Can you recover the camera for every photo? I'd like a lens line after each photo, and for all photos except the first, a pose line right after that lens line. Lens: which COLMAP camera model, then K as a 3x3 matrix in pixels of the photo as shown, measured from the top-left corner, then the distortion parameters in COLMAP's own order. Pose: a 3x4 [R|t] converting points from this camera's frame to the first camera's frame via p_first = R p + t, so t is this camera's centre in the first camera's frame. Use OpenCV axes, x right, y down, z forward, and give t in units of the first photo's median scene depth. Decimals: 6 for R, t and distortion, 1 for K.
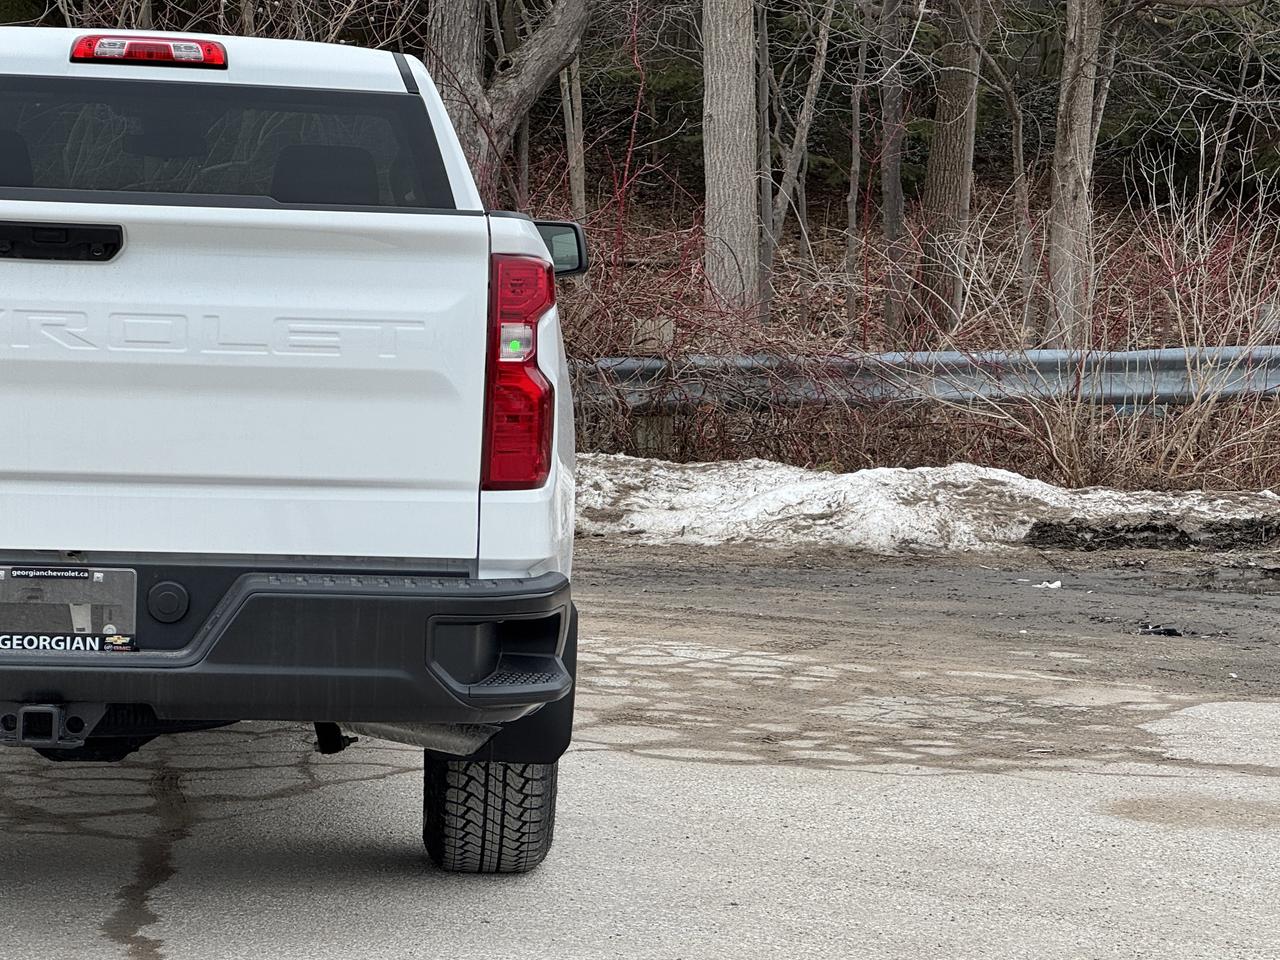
lens RADIAL K [[3461.9, 0, 564.8], [0, 3461.9, 476.2], [0, 0, 1]] dist [-0.350131, 12.109084]
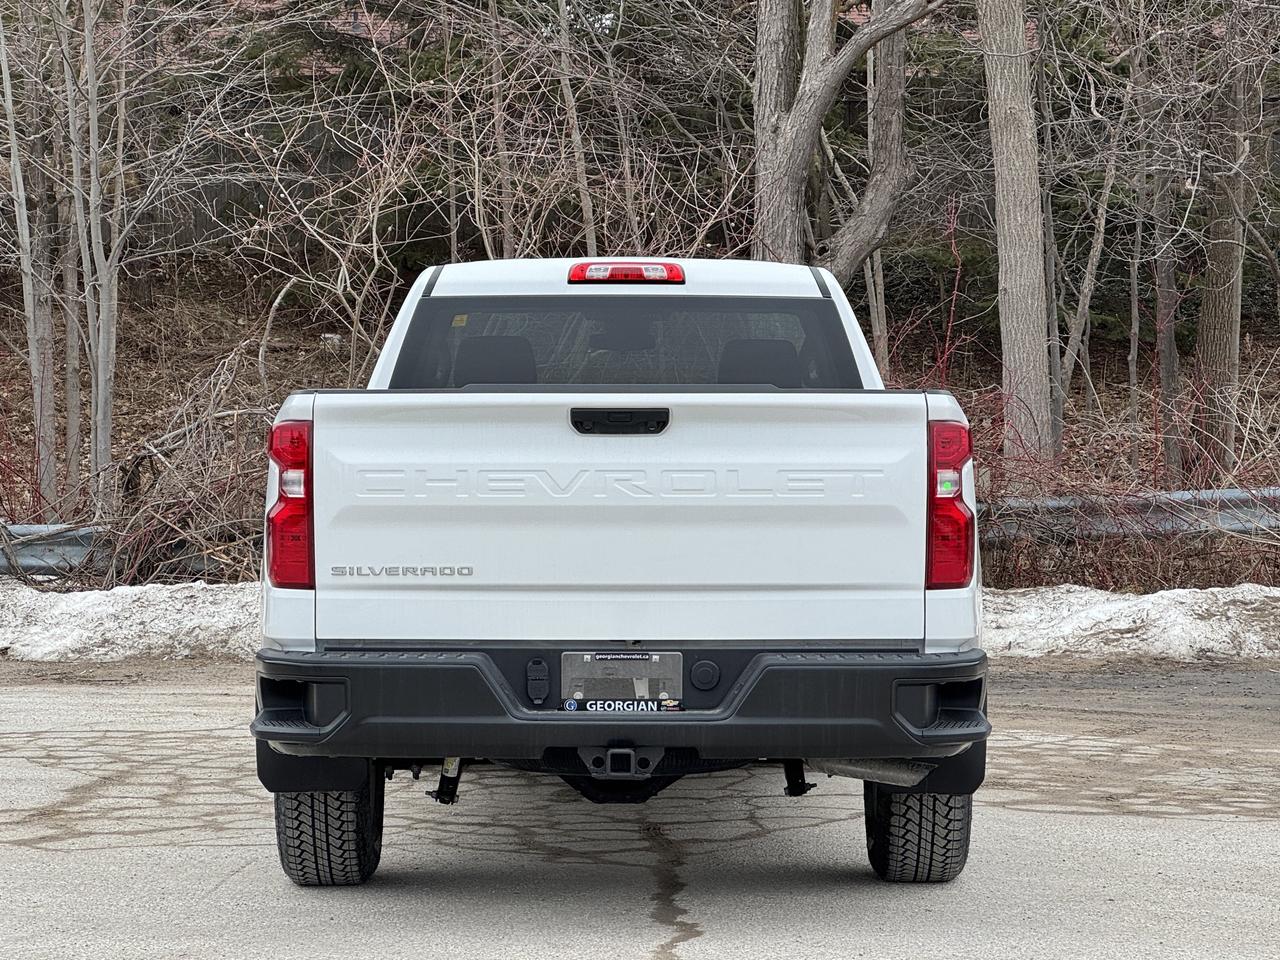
lens RADIAL K [[3200.1, 0, 640.0], [0, 3200.1, 480.0], [0, 0, 1]] dist [-0.127133, 6.993013]
pose [[0.997446, -0.027671, -0.065839, -0.034901], [0.024739, 0.998684, -0.044935, 0.009849], [0.066996, 0.043192, 0.996818, -0.196279]]
